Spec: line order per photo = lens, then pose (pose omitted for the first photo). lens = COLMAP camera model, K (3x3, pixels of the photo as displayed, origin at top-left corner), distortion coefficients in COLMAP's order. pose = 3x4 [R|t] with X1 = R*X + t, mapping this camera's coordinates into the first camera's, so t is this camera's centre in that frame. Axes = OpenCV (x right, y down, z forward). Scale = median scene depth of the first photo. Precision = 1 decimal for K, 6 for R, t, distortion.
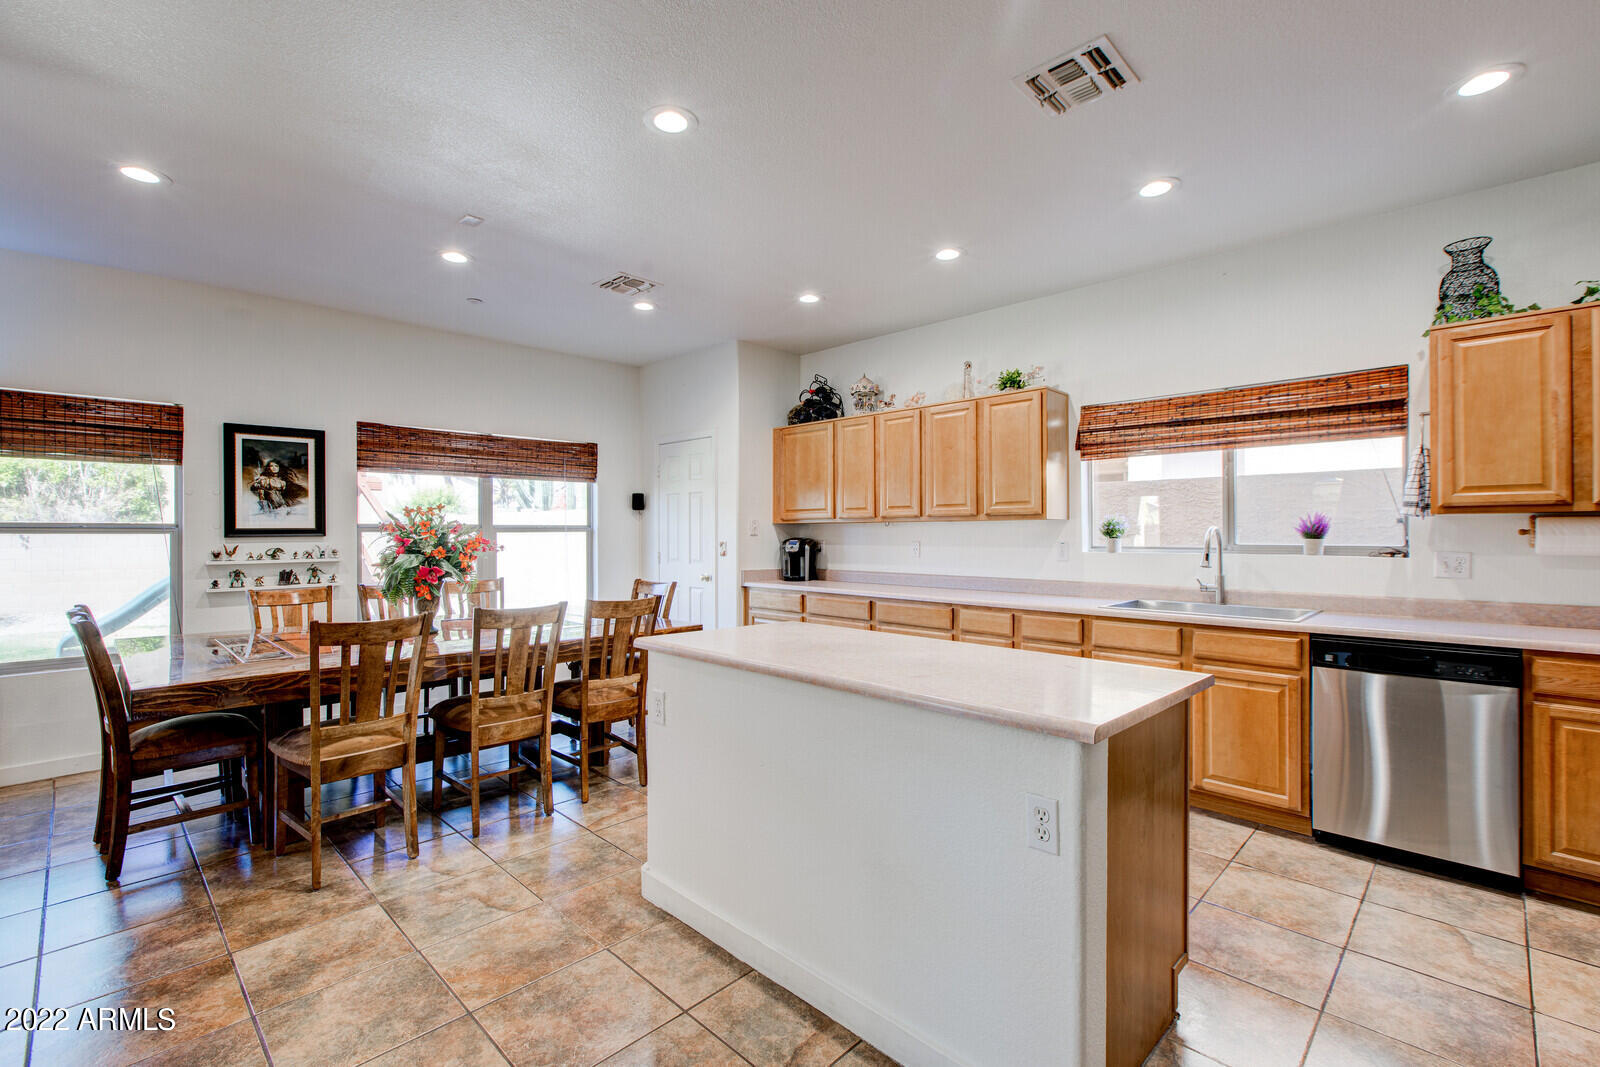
lens RADIAL K [[694.9, 0, 799.2], [0, 694.9, 533.5], [0, 0, 1]] dist [-0.012167, 0.002218]
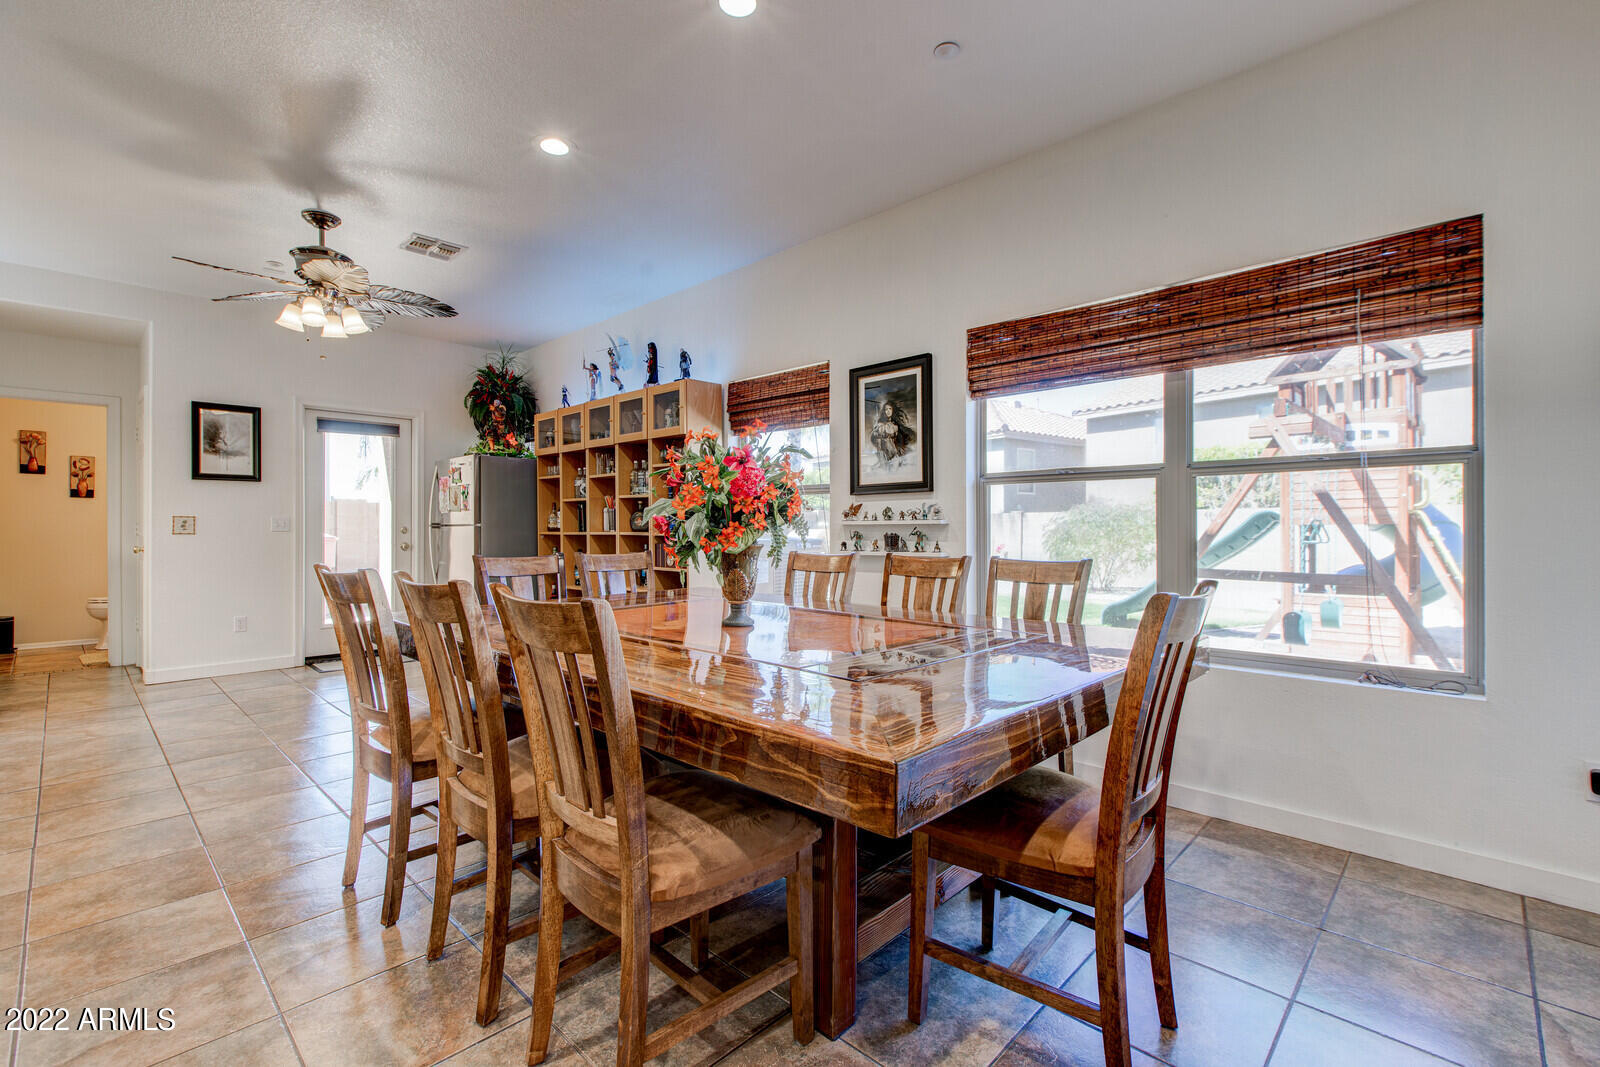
lens RADIAL K [[694.9, 0, 800.9], [0, 694.9, 526.5], [0, 0, 1]] dist [-0.012167, 0.002218]
pose [[0.013421, 0.001778, -0.999908, 0.068661], [-0.006294, 0.999979, 0.001693, 0.037522], [0.999890, 0.006271, 0.013431, 0.752771]]
